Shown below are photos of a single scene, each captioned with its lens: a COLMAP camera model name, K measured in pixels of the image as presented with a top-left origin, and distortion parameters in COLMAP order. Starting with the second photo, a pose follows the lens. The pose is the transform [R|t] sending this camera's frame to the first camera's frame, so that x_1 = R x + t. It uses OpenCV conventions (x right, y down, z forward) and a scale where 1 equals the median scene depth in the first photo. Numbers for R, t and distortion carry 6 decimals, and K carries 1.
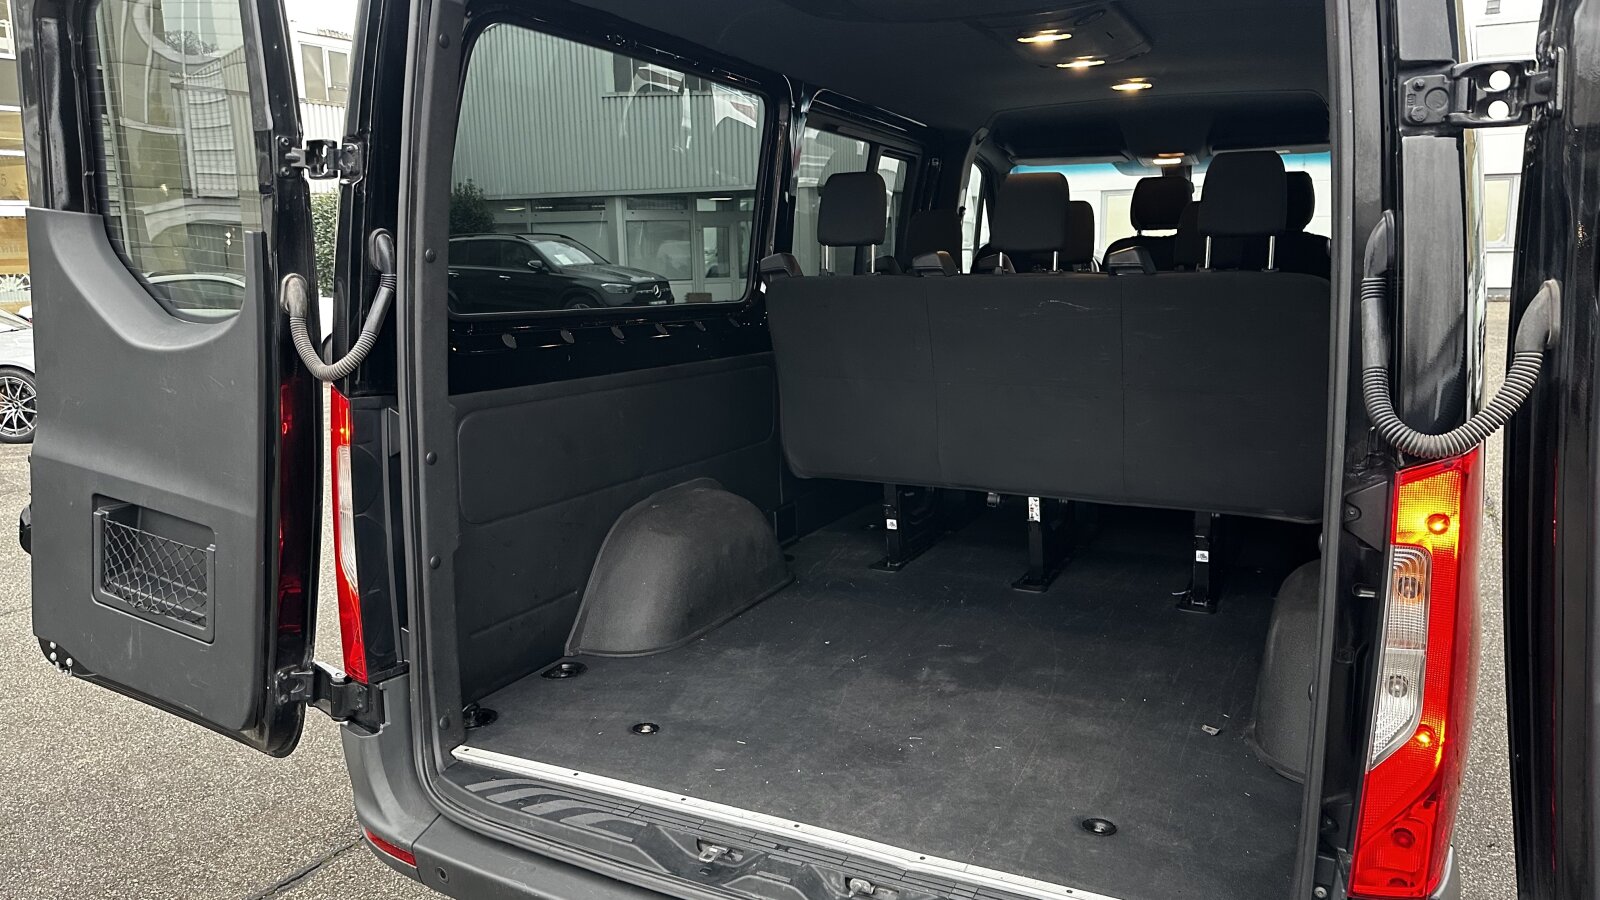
lens RADIAL K [[1126.5, 0, 800.0], [0, 1126.5, 450.0], [0, 0, 1]] dist [0.090267, -0.114350]
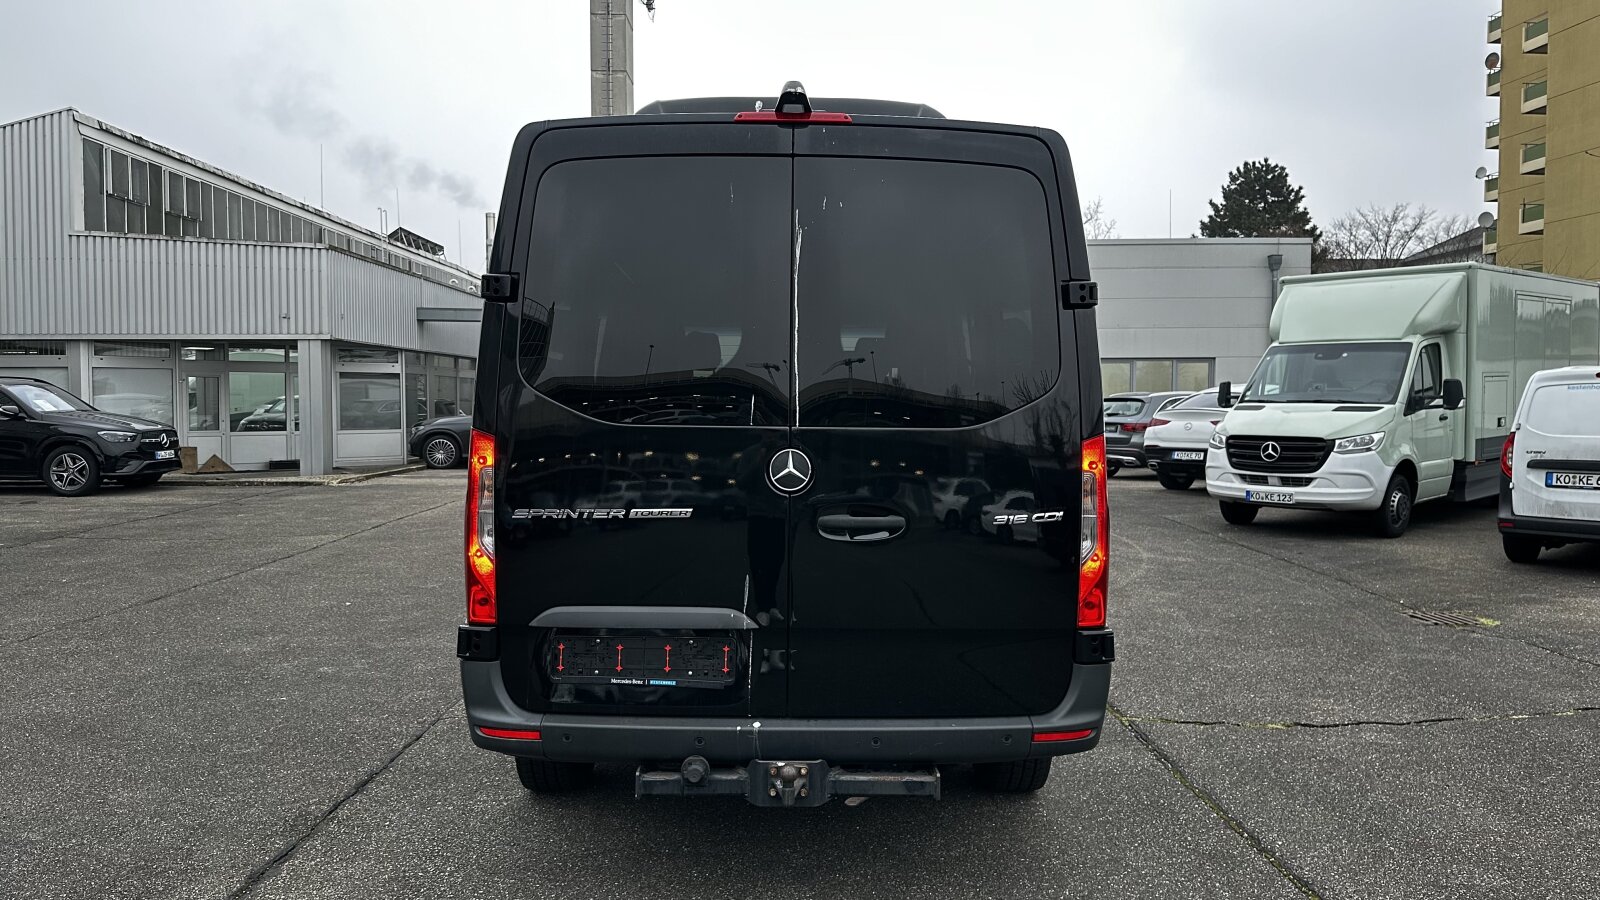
lens RADIAL K [[1126.5, 0, 800.0], [0, 1126.5, 450.0], [0, 0, 1]] dist [0.090267, -0.114350]
pose [[0.891315, 0.001724, 0.453382, -0.087175], [0.063906, 0.989531, -0.129398, 0.023668], [-0.448858, 0.144308, 0.881874, -0.069718]]
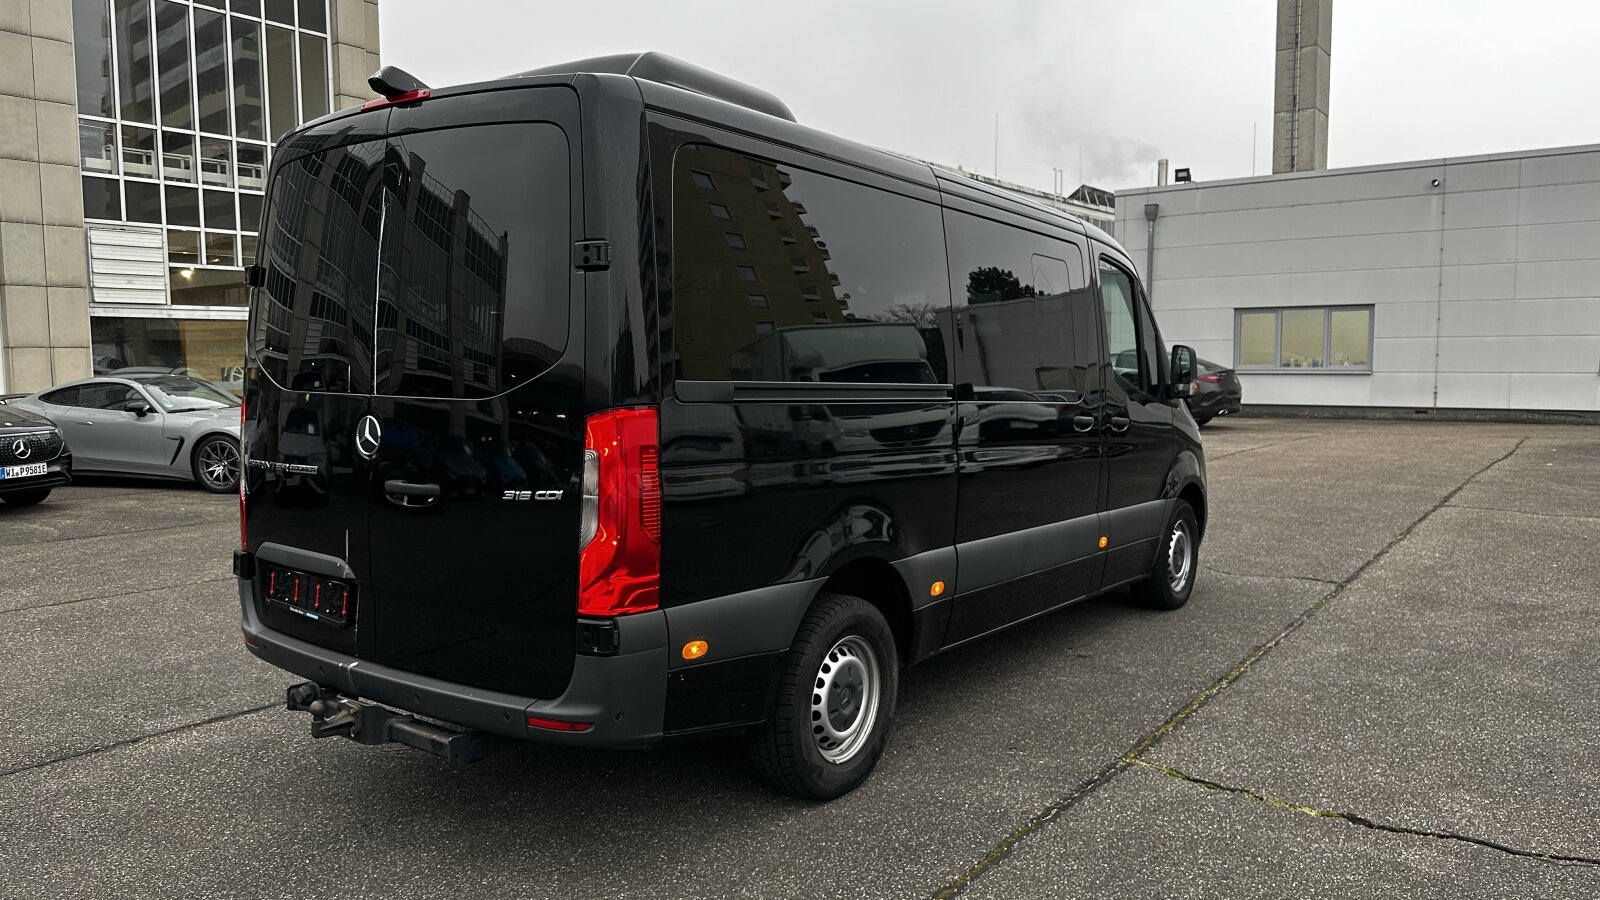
lens RADIAL K [[1126.5, 0, 800.0], [0, 1126.5, 450.0], [0, 0, 1]] dist [0.090267, -0.114350]
pose [[0.984246, 0.030881, -0.174084, 0.105436], [-0.047777, 0.994452, -0.093716, 0.020746], [0.170224, 0.100557, 0.980261, -0.089917]]
